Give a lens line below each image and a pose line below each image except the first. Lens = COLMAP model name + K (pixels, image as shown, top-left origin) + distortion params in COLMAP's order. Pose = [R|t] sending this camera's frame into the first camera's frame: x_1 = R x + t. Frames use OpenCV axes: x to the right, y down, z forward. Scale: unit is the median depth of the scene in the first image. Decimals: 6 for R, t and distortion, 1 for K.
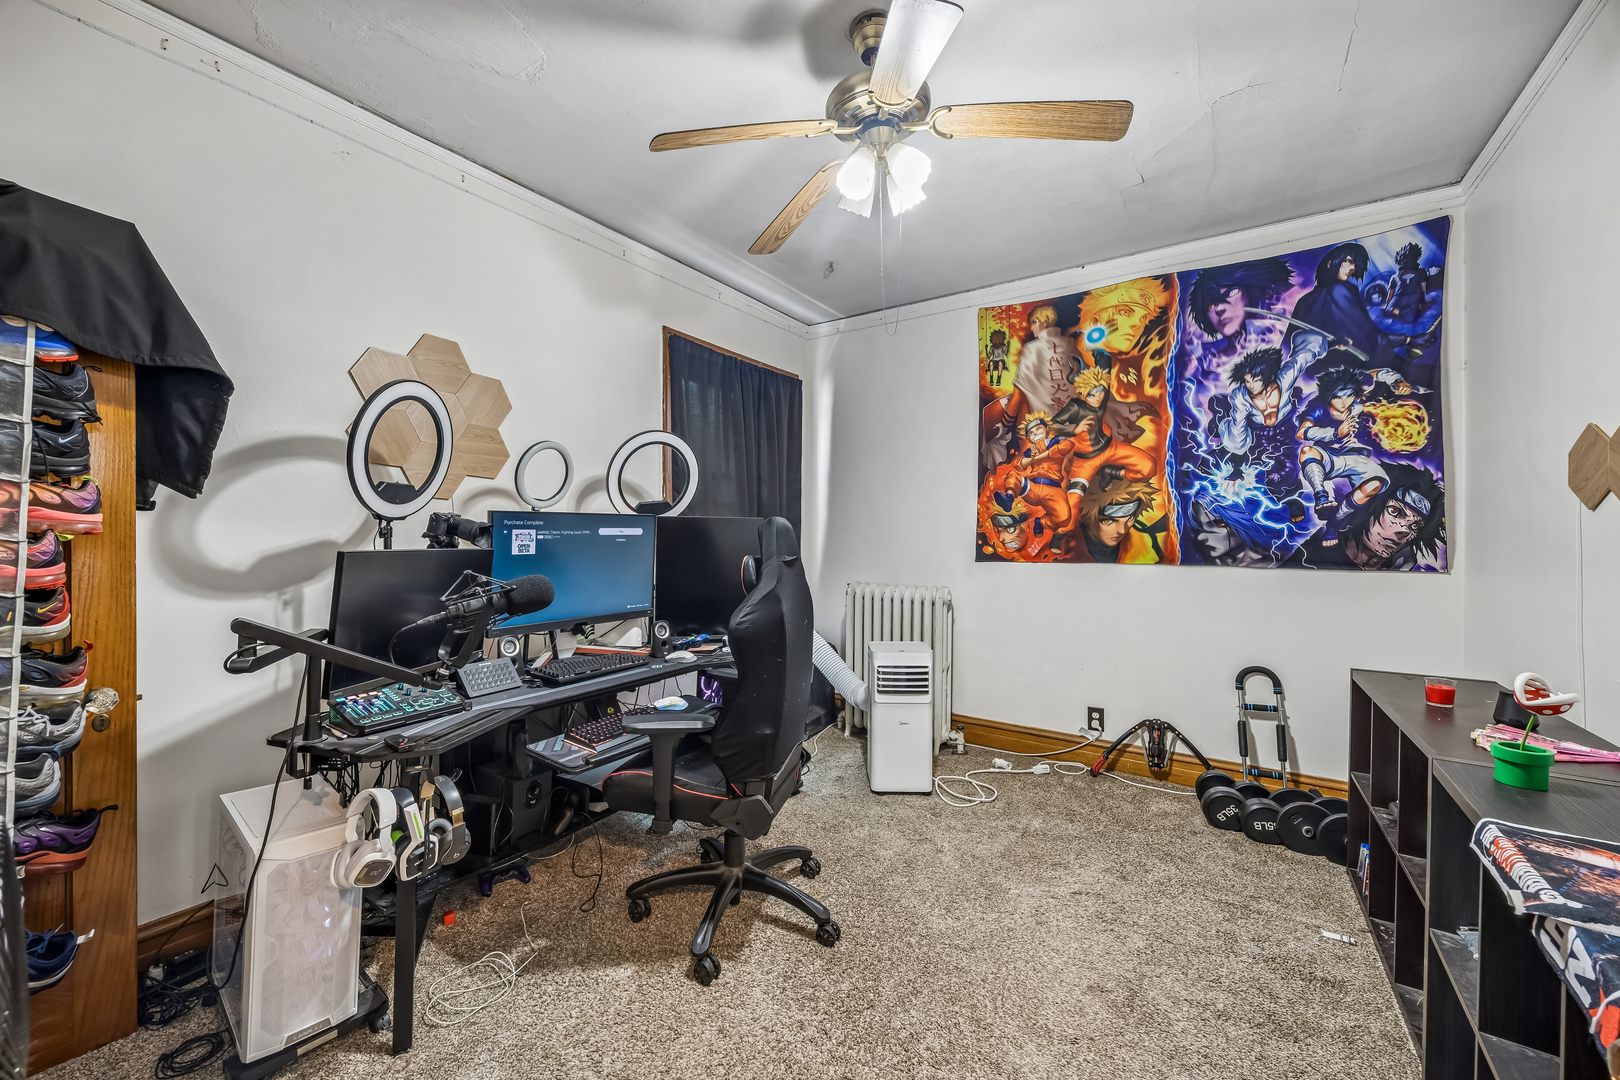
lens RADIAL K [[621.2, 0, 798.8], [0, 621.2, 534.5], [0, 0, 1]] dist [-0.002140, -0.000088]
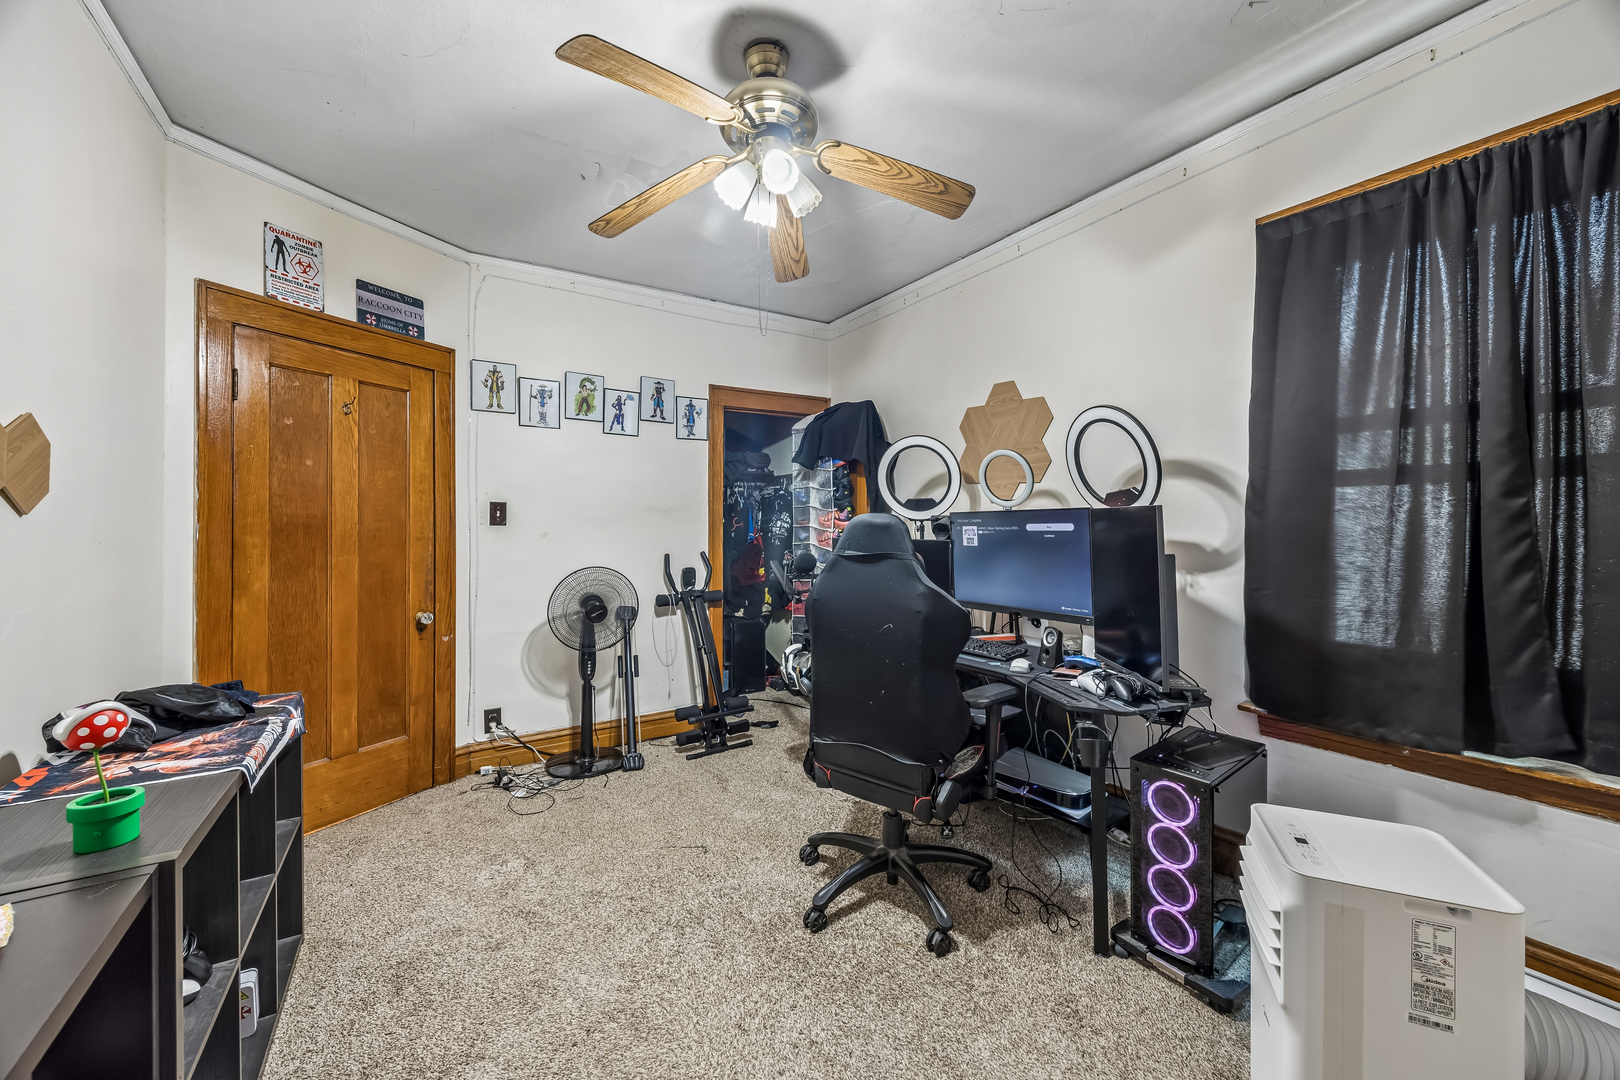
lens RADIAL K [[621.2, 0, 798.8], [0, 621.2, 534.5], [0, 0, 1]] dist [-0.002140, -0.000088]
pose [[-0.404637, 0.002601, -0.914474, 0.857136], [-0.008998, 0.999936, 0.006826, 0.003744], [0.914433, 0.010990, -0.404588, 1.183707]]
